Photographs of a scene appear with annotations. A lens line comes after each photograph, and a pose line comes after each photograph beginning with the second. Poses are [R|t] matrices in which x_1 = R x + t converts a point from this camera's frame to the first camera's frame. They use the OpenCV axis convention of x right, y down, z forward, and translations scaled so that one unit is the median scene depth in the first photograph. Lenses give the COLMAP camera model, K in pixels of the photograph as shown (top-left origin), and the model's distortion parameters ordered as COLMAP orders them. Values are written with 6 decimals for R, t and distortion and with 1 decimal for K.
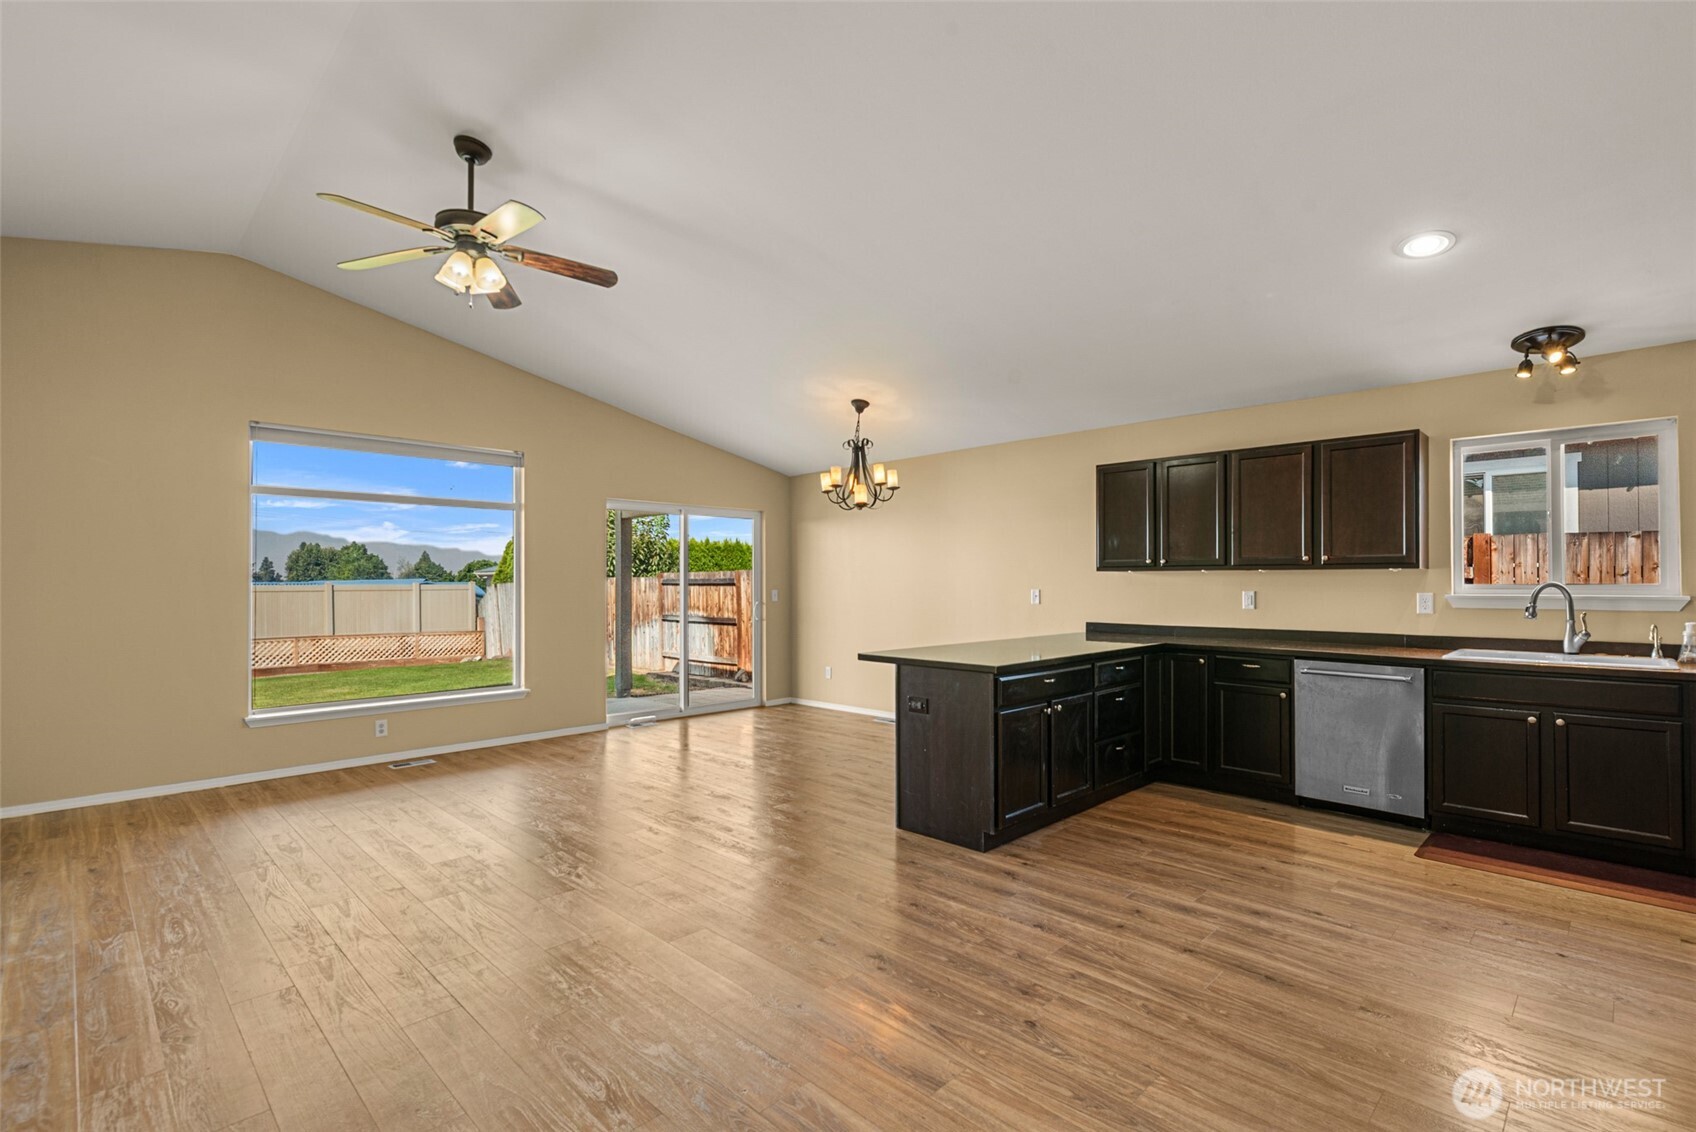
lens RADIAL K [[790.3, 0, 822.2], [0, 790.3, 575.9], [0, 0, 1]] dist [0.009066, -0.002705]
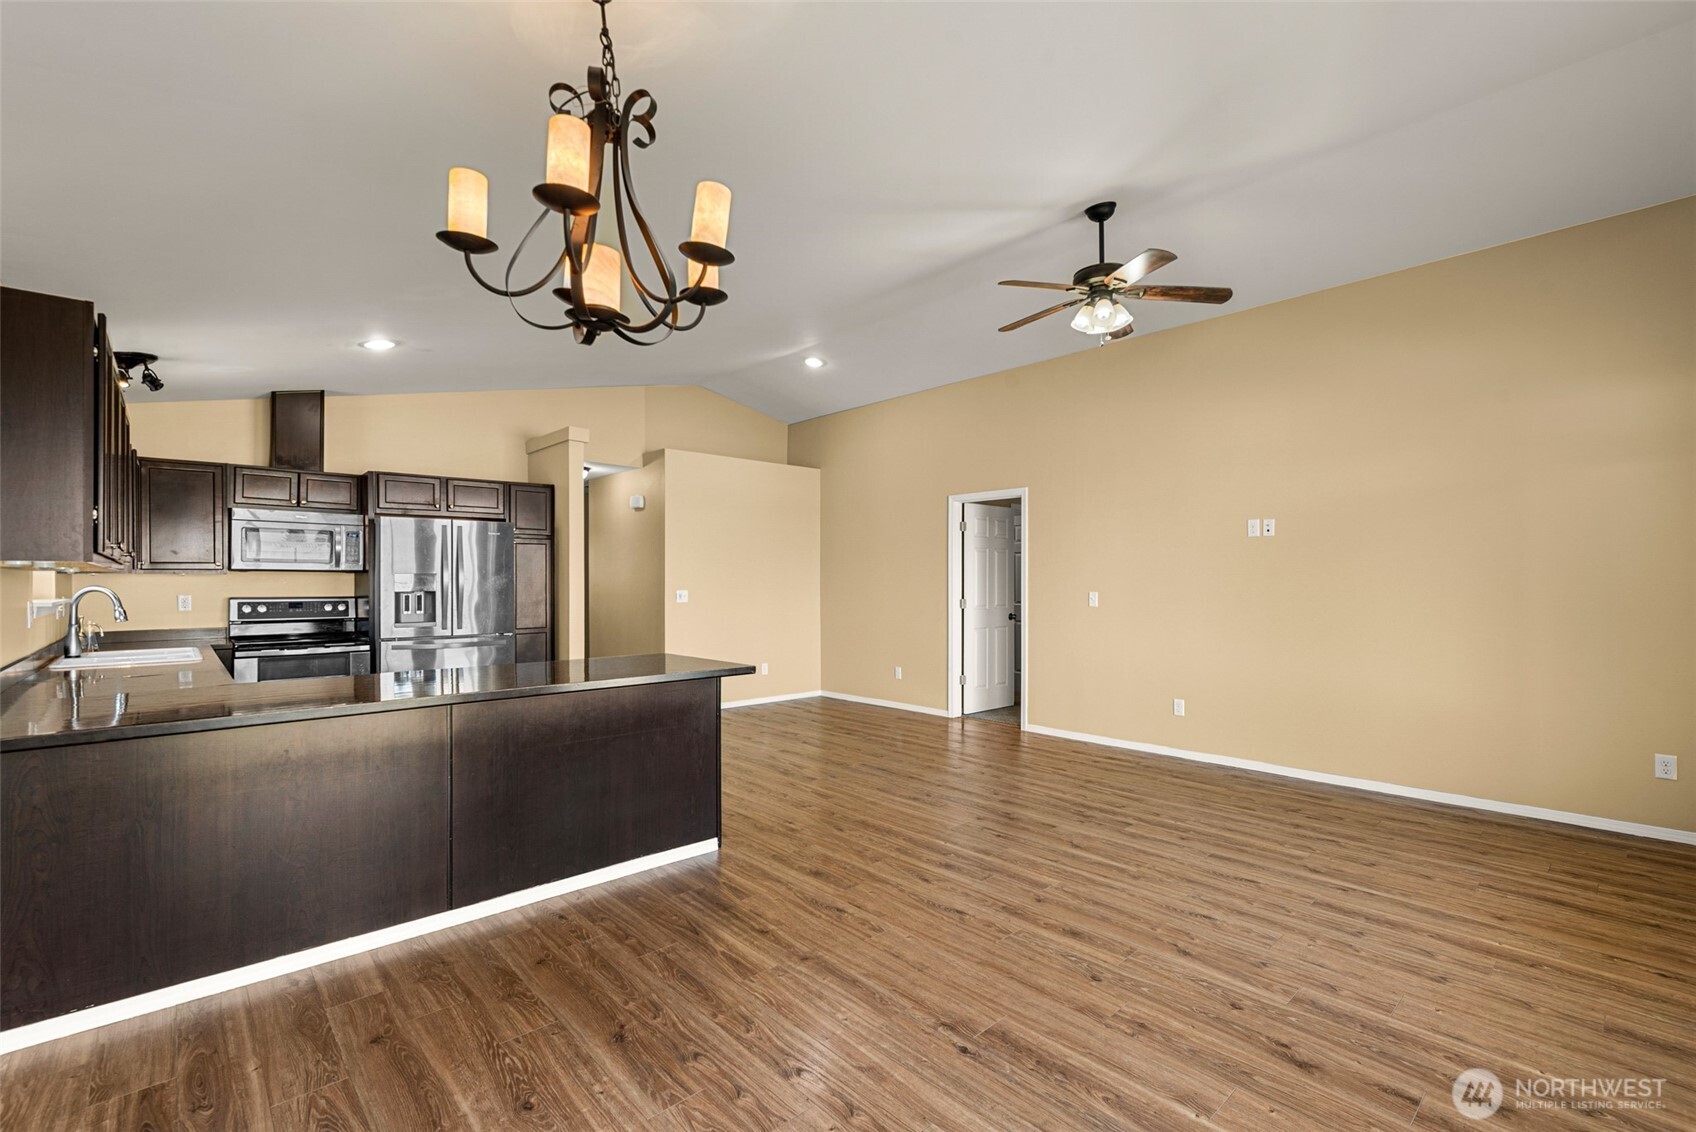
lens RADIAL K [[735.1, 0, 824.4], [0, 735.1, 575.7], [0, 0, 1]] dist [0.000841, 0.000132]
pose [[-0.999300, 0.004646, 0.037128, -0.056130], [0.004142, 0.999899, -0.013627, 0.009496], [-0.037187, -0.013464, -0.999218, 1.734594]]
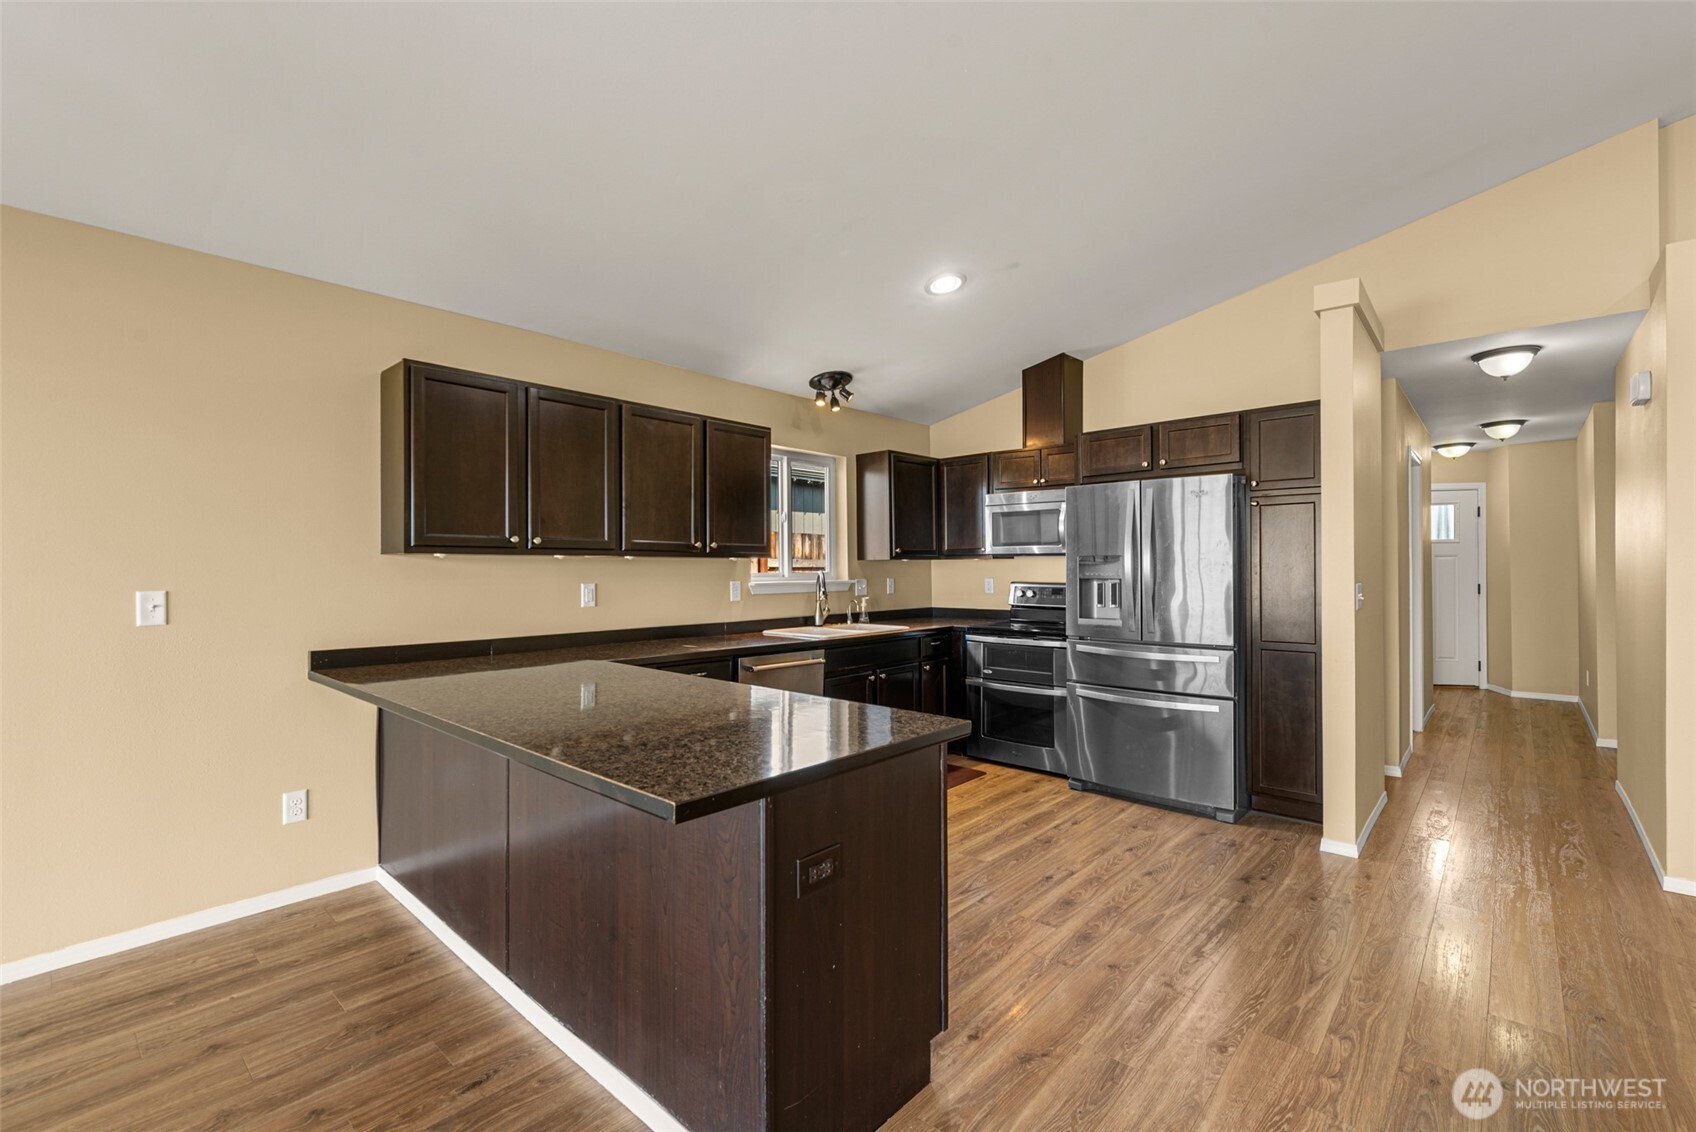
lens RADIAL K [[735.1, 0, 888.5], [0, 735.1, 562.9], [0, 0, 1]] dist [0.000841, 0.000132]
pose [[-0.098815, 0.008301, 0.995071, -0.242379], [-0.003491, 0.999956, -0.008689, 0.004839], [-0.995100, -0.004333, -0.098782, 0.908059]]
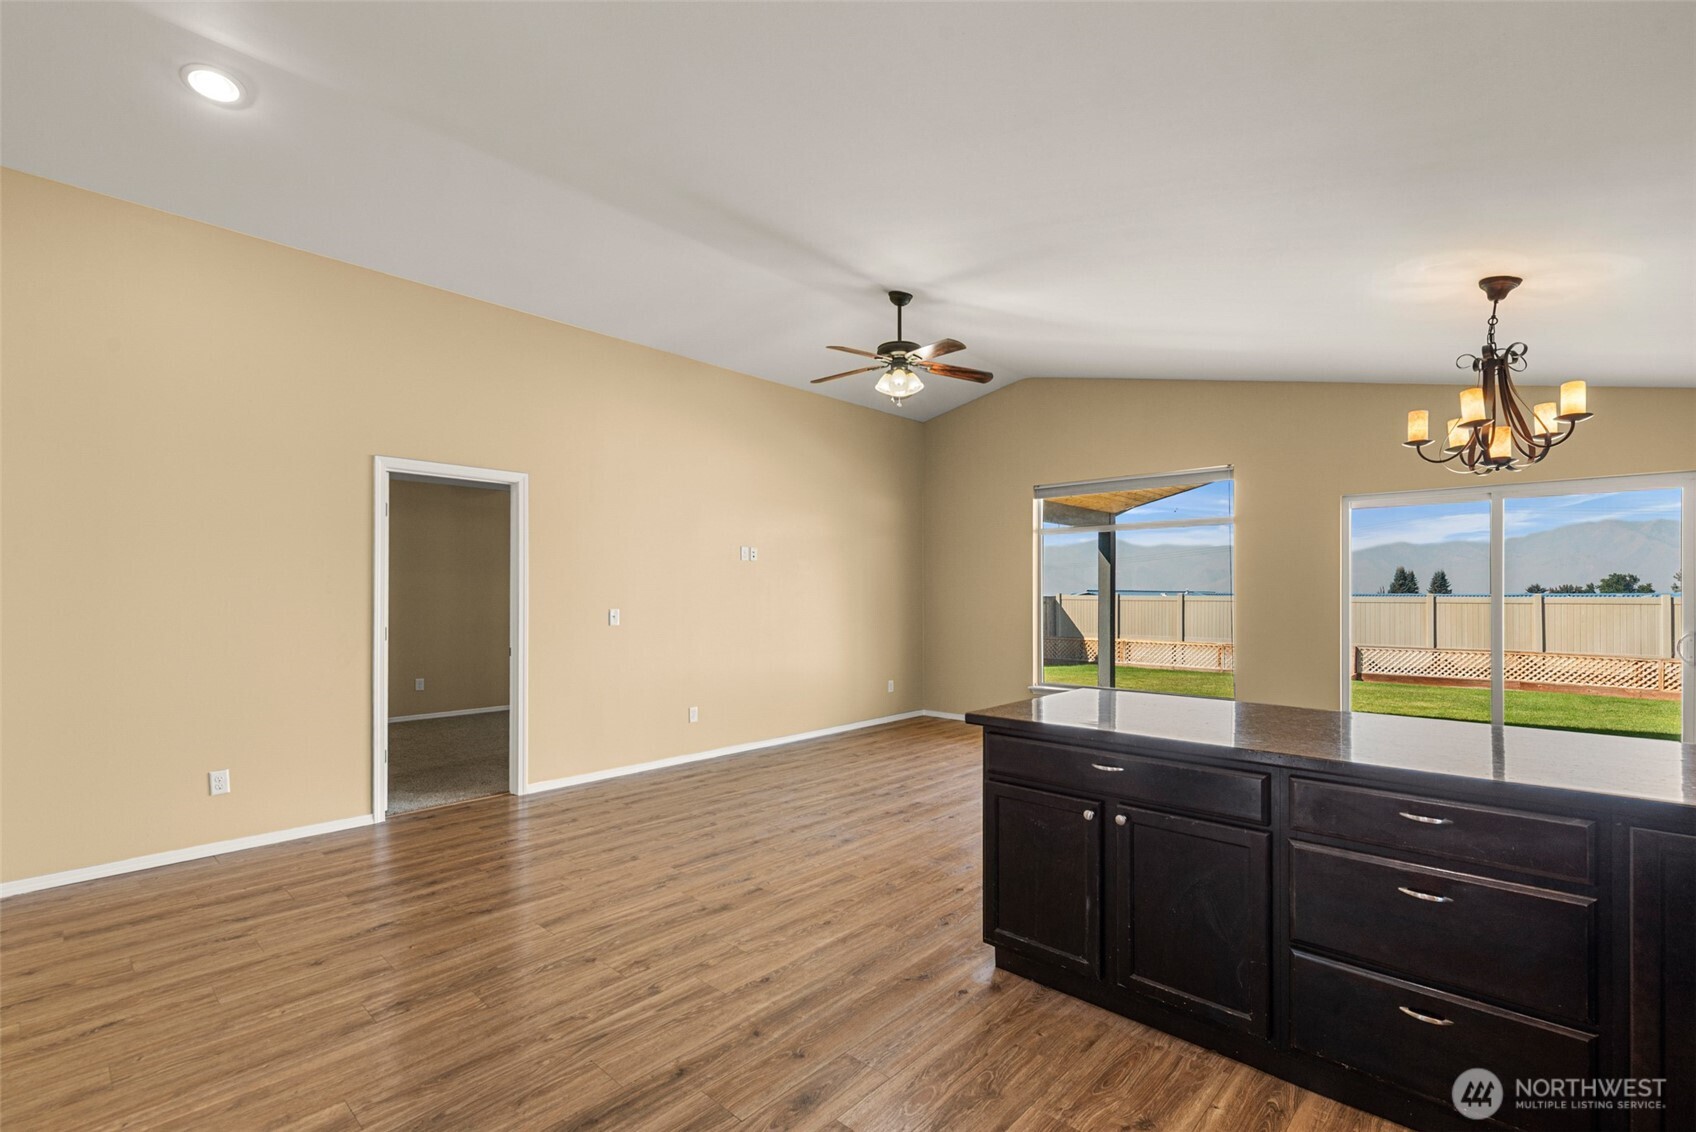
lens RADIAL K [[735.1, 0, 870.1], [0, 735.1, 598.1], [0, 0, 1]] dist [0.000841, 0.000132]
pose [[0.060531, 0.005164, -0.998153, 0.740336], [0.009505, 0.999938, 0.005749, 0.001299], [0.998121, -0.009836, 0.060478, 0.711704]]
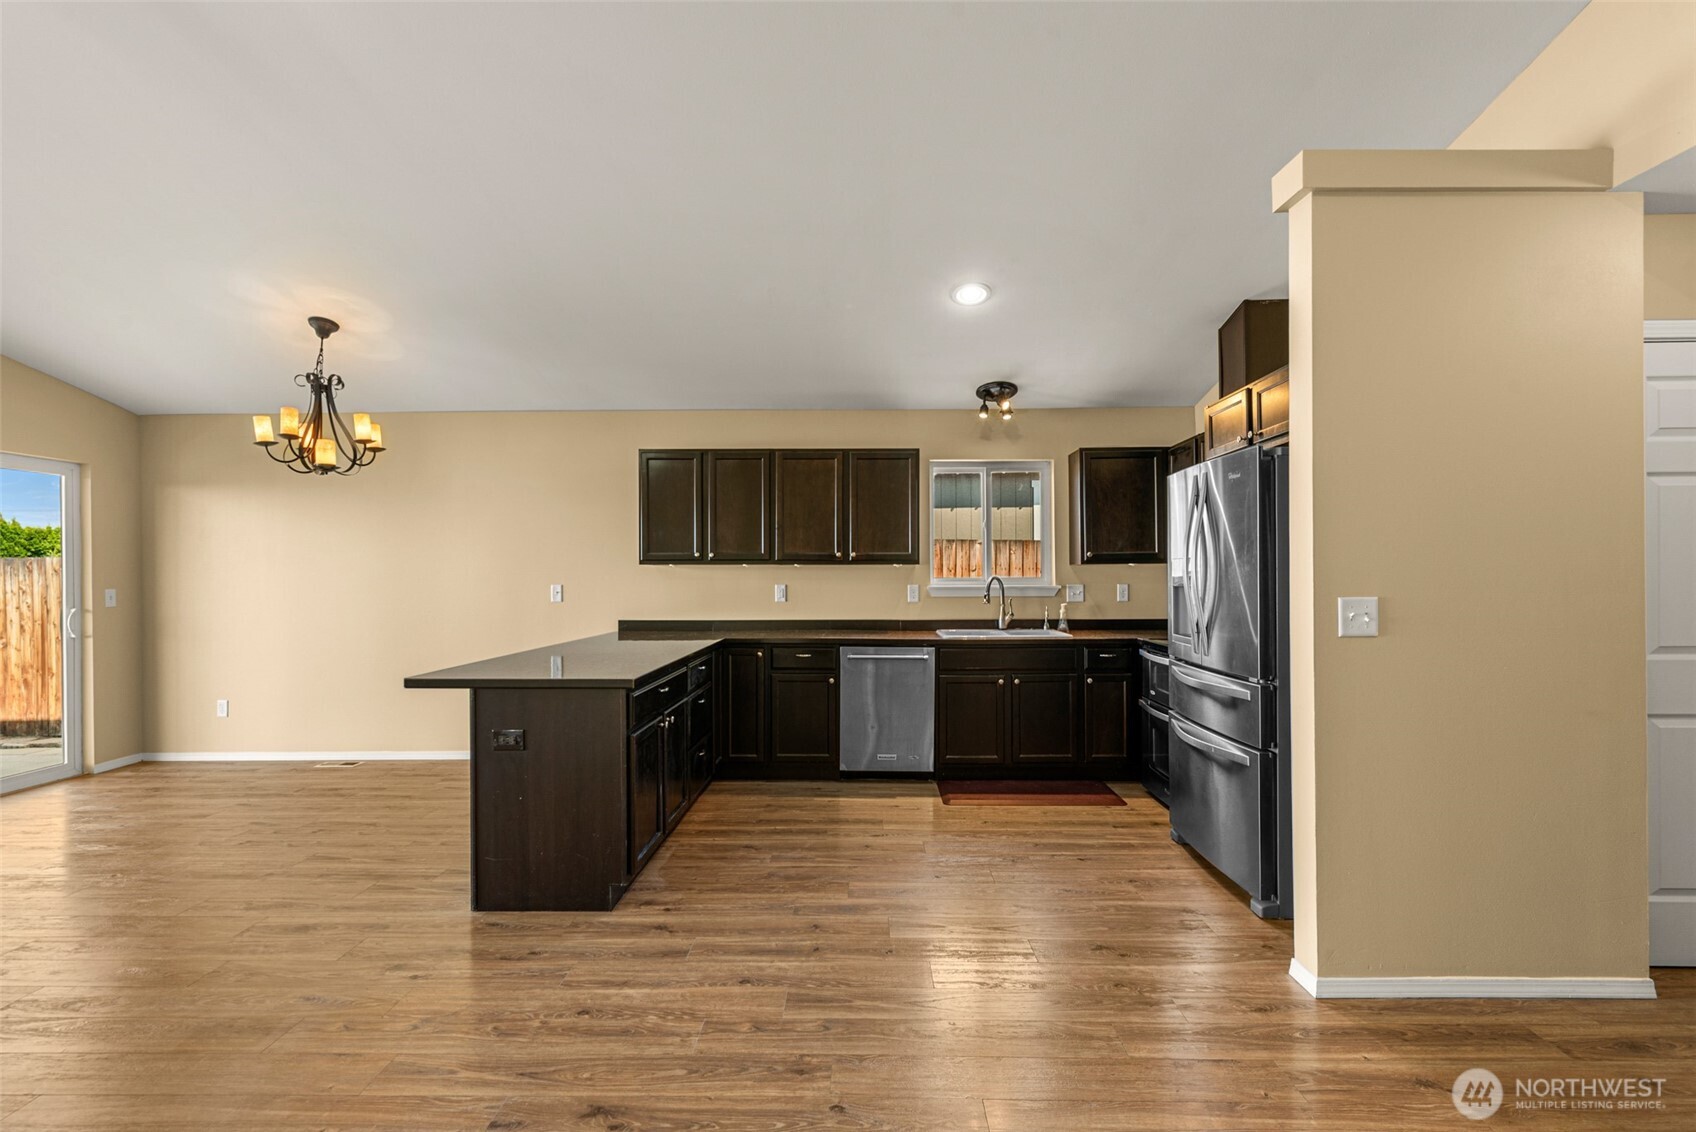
lens RADIAL K [[794.3, 0, 858.2], [0, 794.3, 577.0], [0, 0, 1]] dist [0.001820, 0.001303]
pose [[0.705209, -0.002170, 0.708997, -0.162231], [-0.003988, 0.999967, 0.007027, 0.001298], [-0.708989, -0.007783, 0.705177, 0.209852]]
